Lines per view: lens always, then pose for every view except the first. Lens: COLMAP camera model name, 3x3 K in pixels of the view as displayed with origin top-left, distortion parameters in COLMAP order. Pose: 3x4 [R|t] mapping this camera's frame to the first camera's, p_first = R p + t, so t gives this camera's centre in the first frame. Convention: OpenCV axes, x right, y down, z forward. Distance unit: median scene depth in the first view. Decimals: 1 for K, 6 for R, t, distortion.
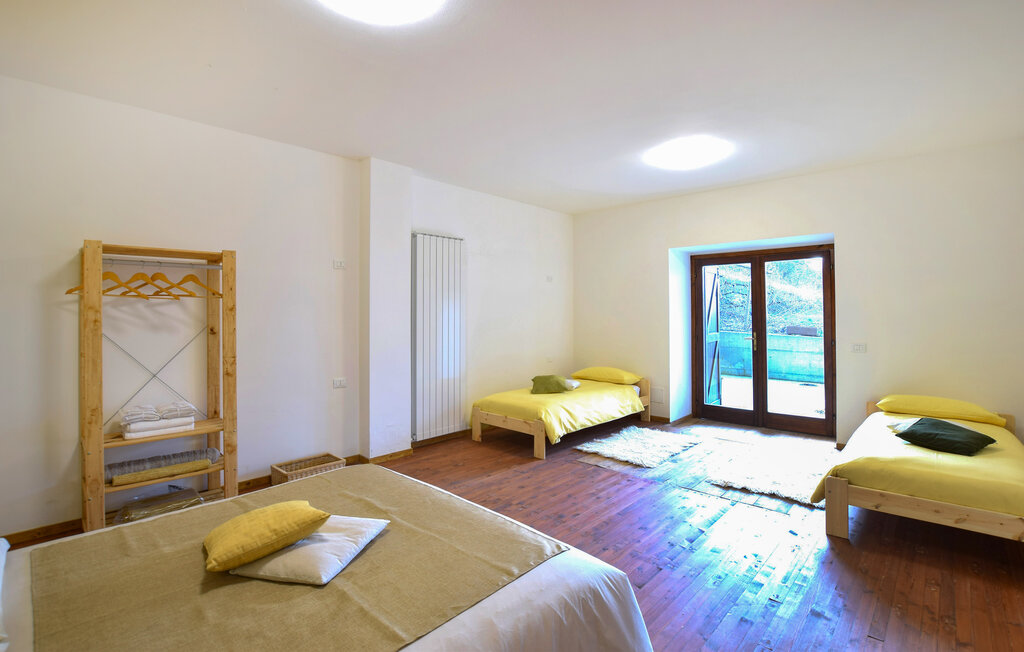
lens RADIAL K [[472.4, 0, 513.2], [0, 472.4, 301.9], [0, 0, 1]] dist [-0.026716, 0.000052]
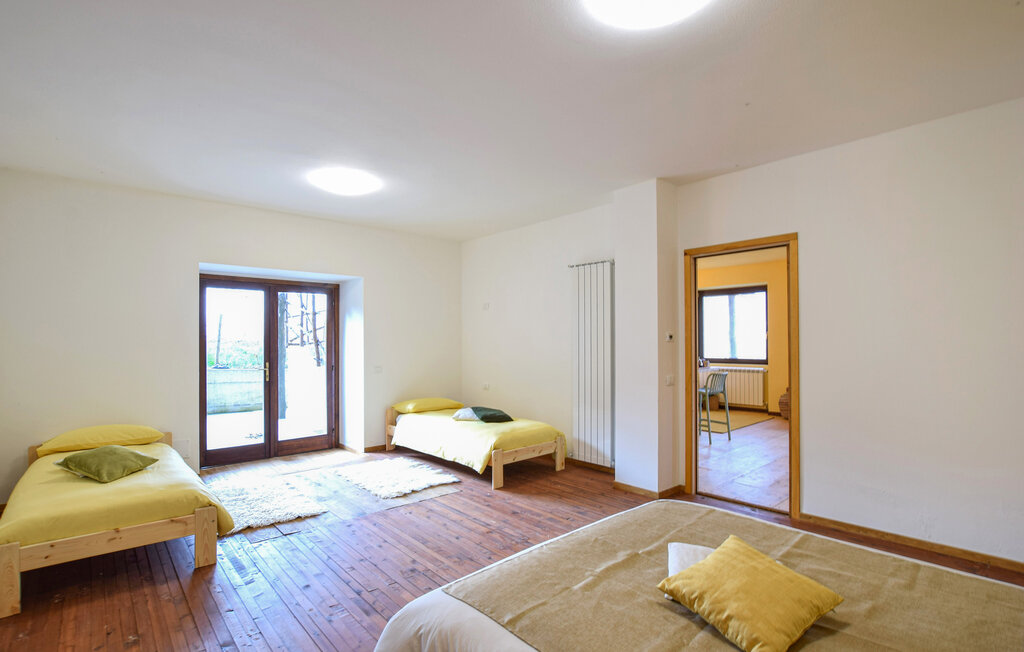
lens RADIAL K [[483.6, 0, 510.9], [0, 483.6, 333.1], [0, 0, 1]] dist [-0.019667, 0.000286]
pose [[0.096702, 0.015233, 0.995197, -0.501312], [-0.016815, 0.999765, -0.013669, 0.010850], [-0.995171, -0.015413, 0.096935, 0.463276]]
